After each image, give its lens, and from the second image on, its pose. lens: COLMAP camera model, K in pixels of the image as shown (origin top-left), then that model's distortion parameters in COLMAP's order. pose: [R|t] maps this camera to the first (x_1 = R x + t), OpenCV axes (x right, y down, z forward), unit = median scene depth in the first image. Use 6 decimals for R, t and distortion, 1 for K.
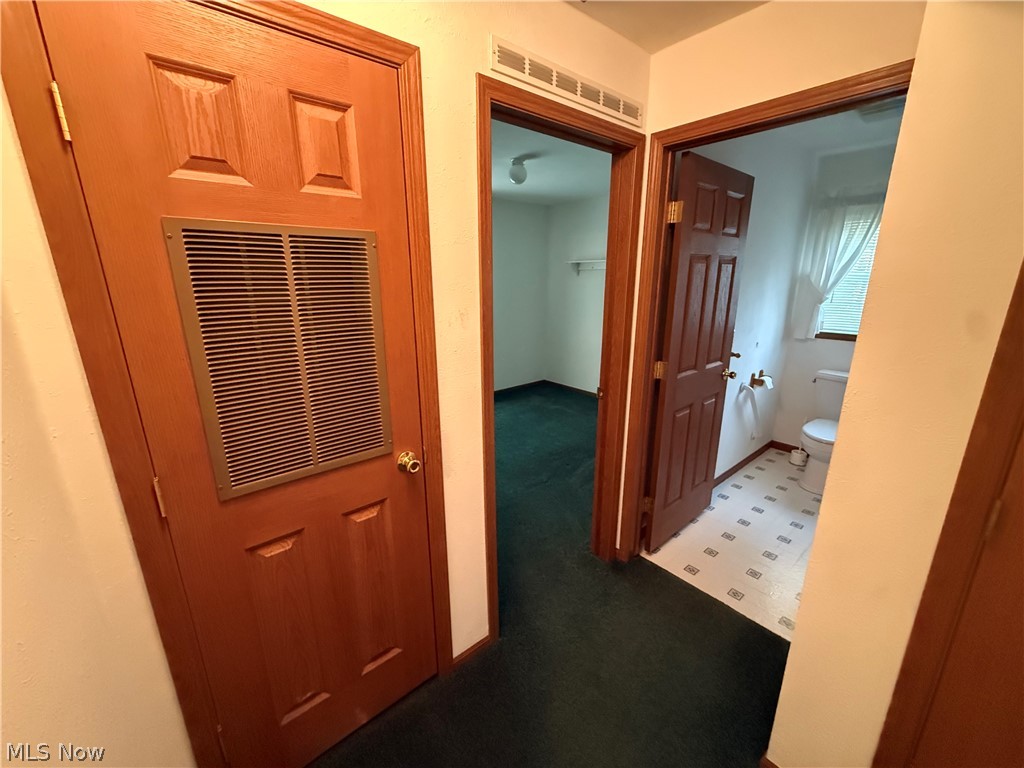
lens RADIAL K [[407.3, 0, 510.9], [0, 407.3, 381.4], [0, 0, 1]] dist [0.000577, -0.000097]
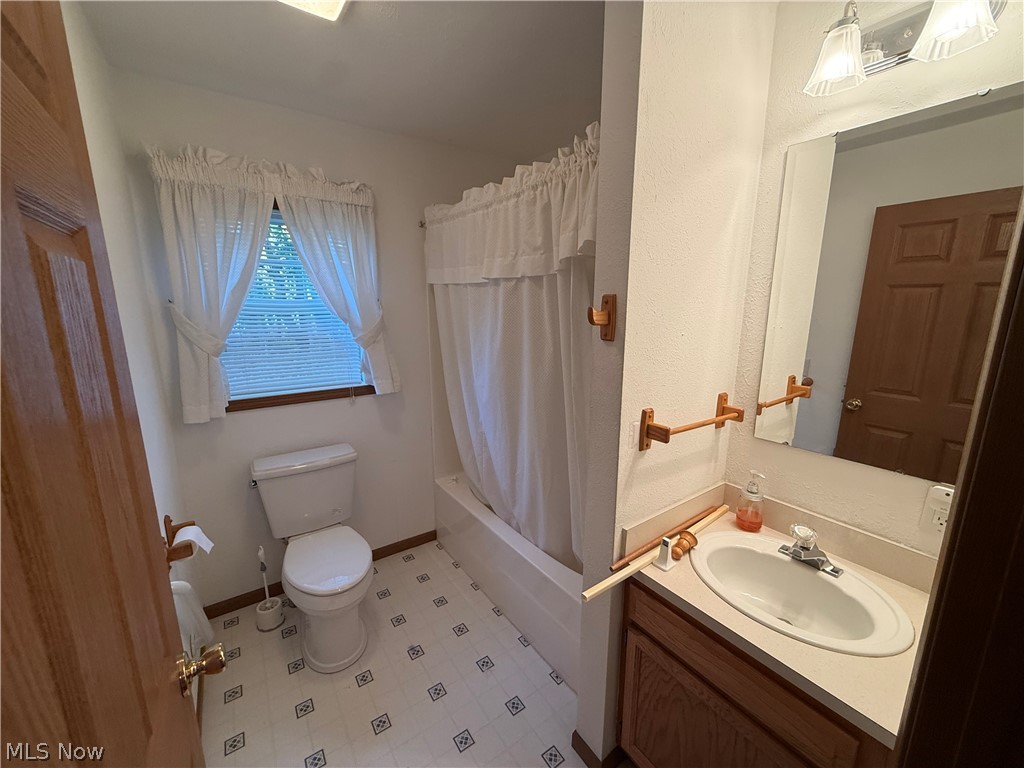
lens RADIAL K [[407.3, 0, 510.9], [0, 407.3, 381.4], [0, 0, 1]] dist [0.000577, -0.000097]
pose [[0.091119, -0.192087, 0.977139, 0.249227], [0.251493, 0.953853, 0.164058, -0.149035], [-0.963560, 0.230795, 0.135223, 0.553404]]
